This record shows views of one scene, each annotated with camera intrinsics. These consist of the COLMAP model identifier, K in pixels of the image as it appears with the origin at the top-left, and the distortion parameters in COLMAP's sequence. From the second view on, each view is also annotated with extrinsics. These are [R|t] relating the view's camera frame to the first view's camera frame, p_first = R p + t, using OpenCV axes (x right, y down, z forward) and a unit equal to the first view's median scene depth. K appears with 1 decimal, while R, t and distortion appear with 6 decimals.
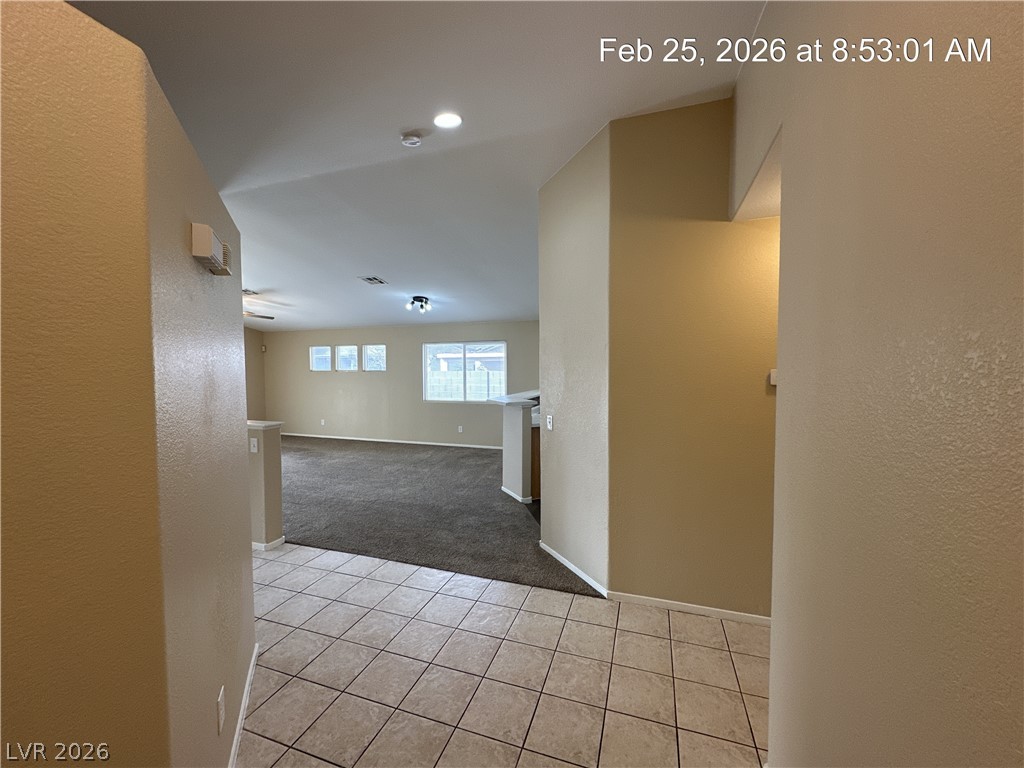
lens RADIAL K [[407.6, 0, 512.0], [0, 407.6, 384.0], [0, 0, 1]] dist [-0.000187, -0.000382]
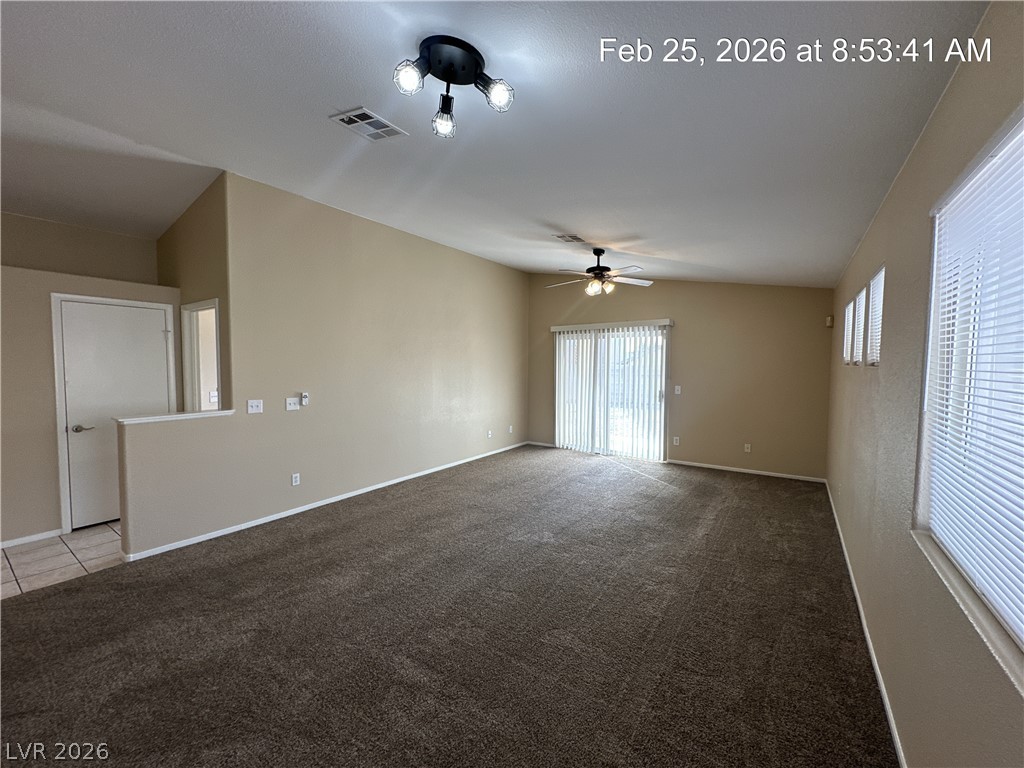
lens RADIAL K [[407.6, 0, 512.0], [0, 407.6, 384.0], [0, 0, 1]] dist [-0.000187, -0.000382]
pose [[-0.263082, 0.053388, -0.963295, 0.007593], [-0.041152, 0.996938, 0.066491, -0.029439], [0.963895, 0.057134, -0.260080, 0.894417]]
